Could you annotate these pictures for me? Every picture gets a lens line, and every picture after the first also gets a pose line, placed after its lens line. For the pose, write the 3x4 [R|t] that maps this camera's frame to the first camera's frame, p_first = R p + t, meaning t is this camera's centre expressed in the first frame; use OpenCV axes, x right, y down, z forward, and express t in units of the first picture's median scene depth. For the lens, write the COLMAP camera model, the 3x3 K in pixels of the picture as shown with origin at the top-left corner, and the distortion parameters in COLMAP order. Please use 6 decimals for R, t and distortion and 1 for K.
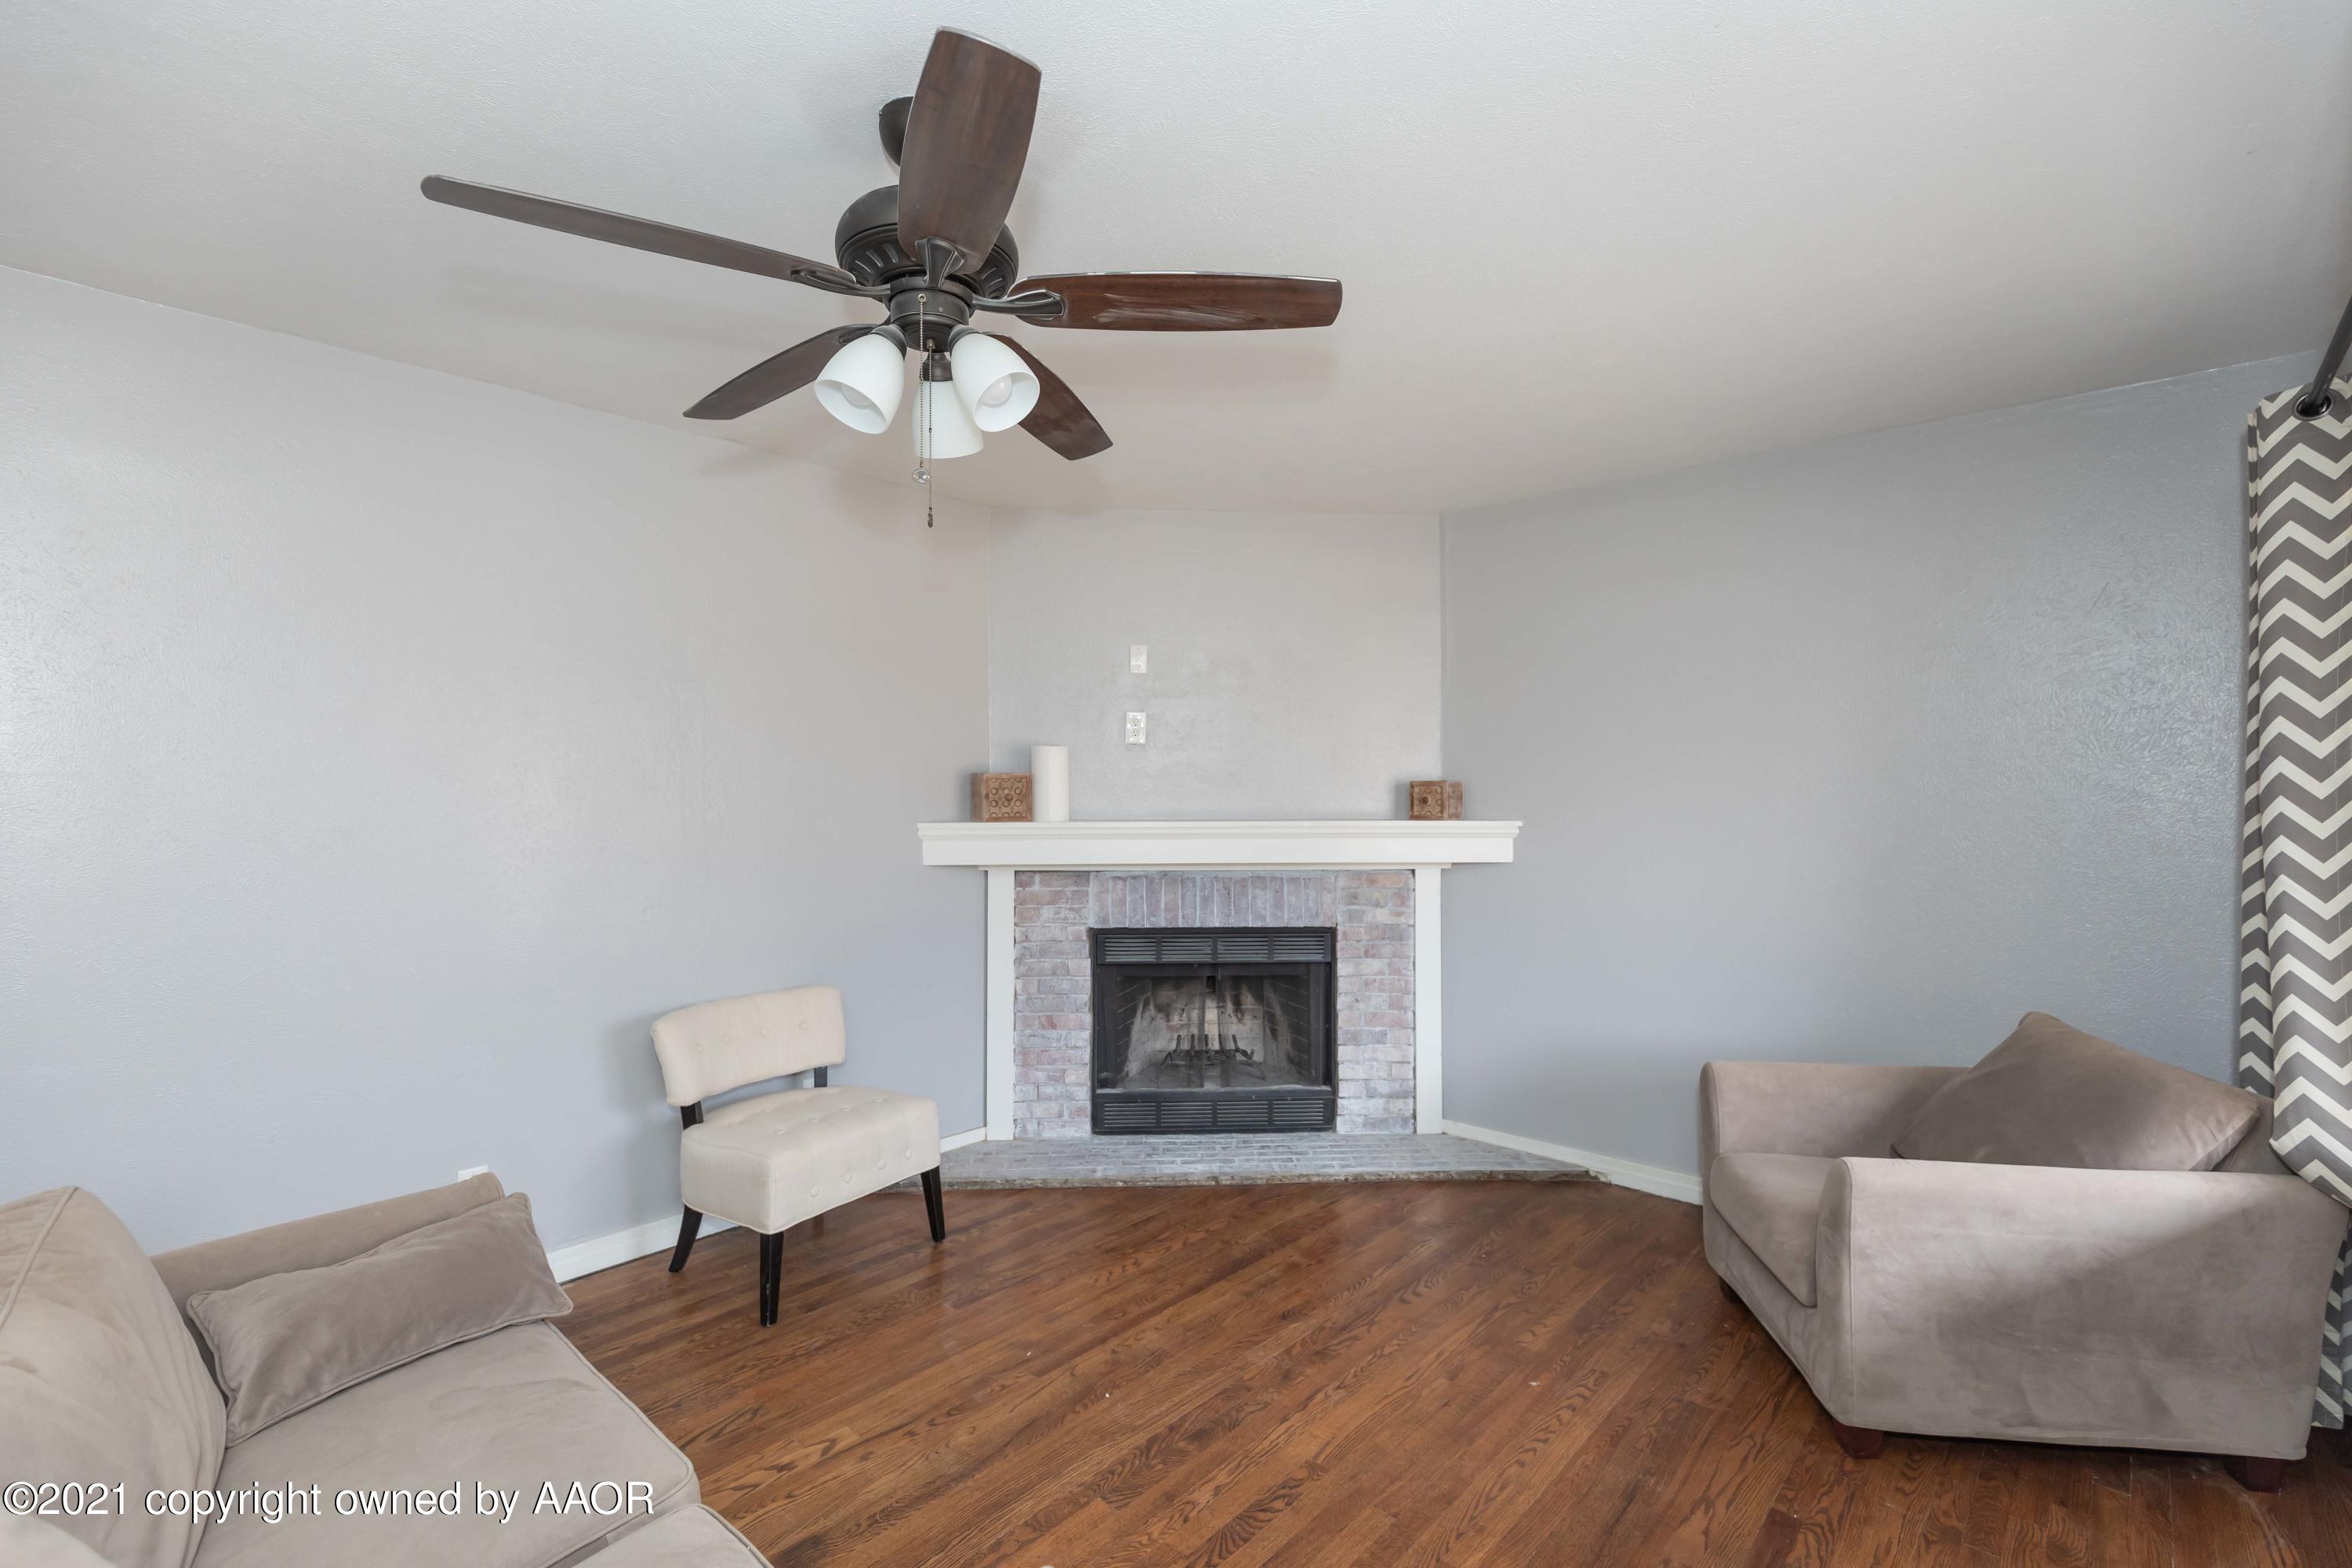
lens RADIAL K [[1103.8, 0, 1176.0], [0, 1103.8, 784.0], [0, 0, 1]] dist [0.000169, -0.000689]
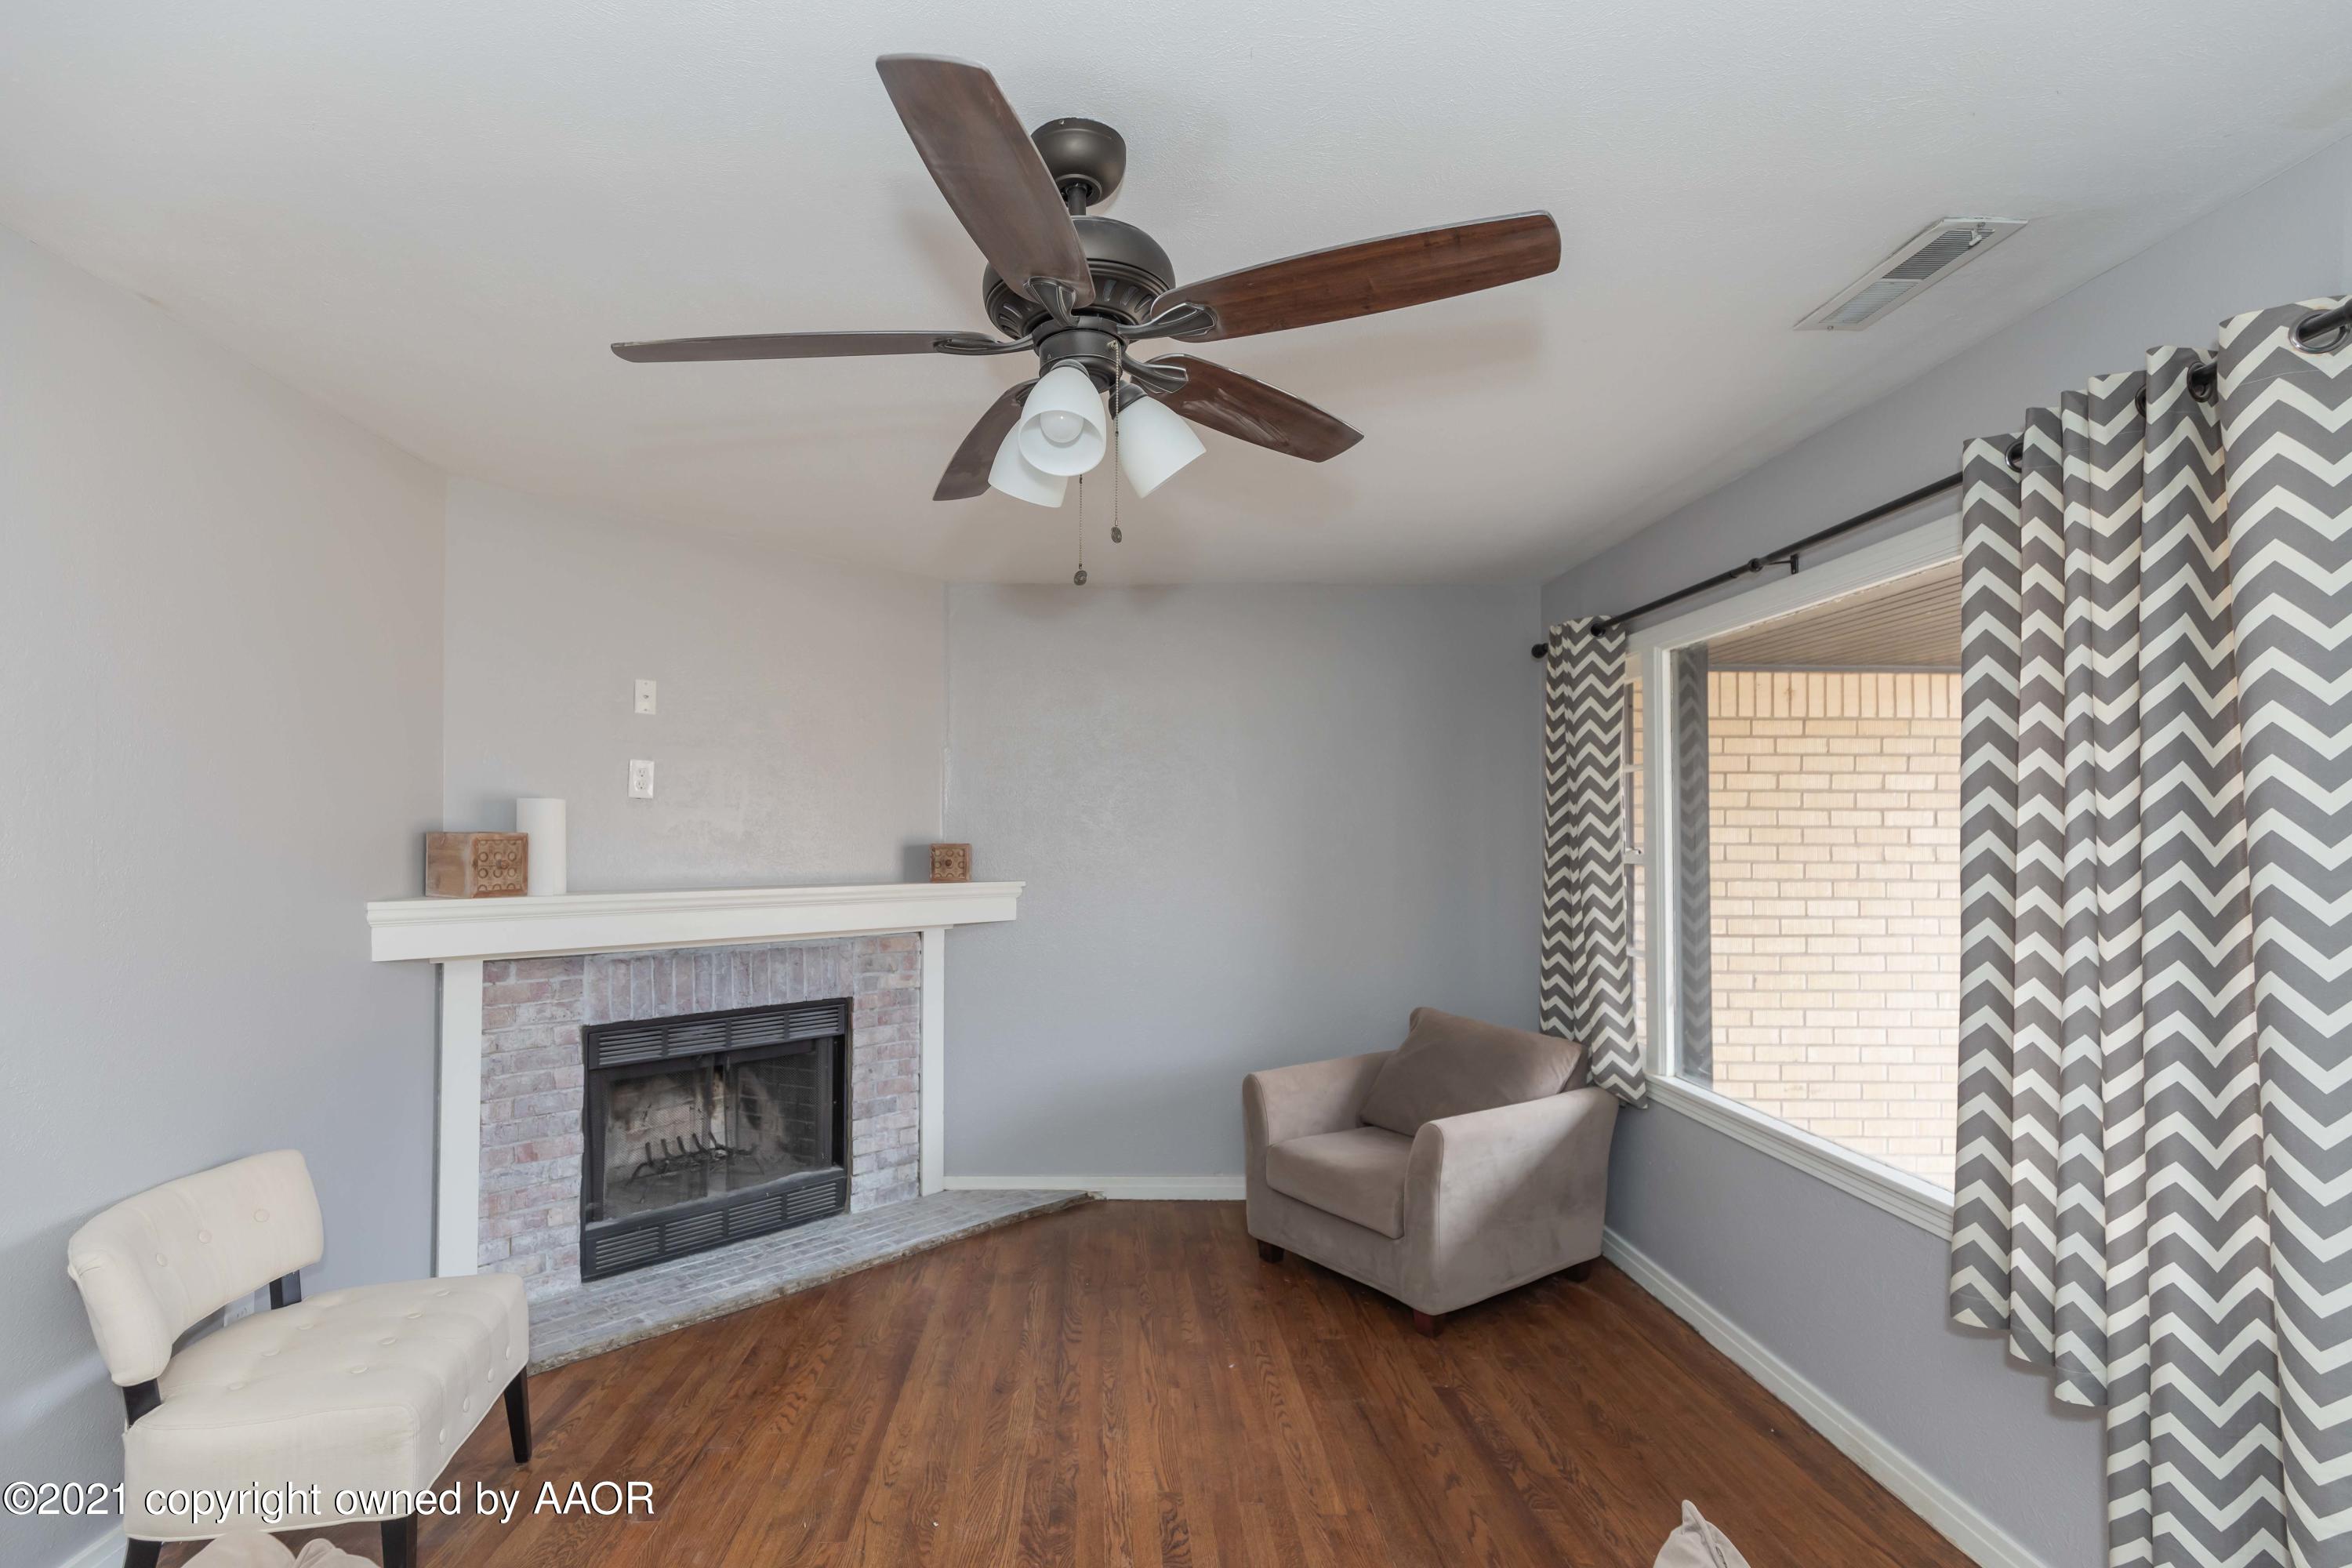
lens RADIAL K [[1124.1, 0, 1169.4], [0, 1124.1, 827.4], [0, 0, 1]] dist [0.002613, 0.000430]
pose [[0.719270, 0.012130, 0.694625, -0.341364], [-0.008046, 0.999926, -0.009129, -0.009839], [-0.694684, 0.000977, 0.719314, 0.114829]]
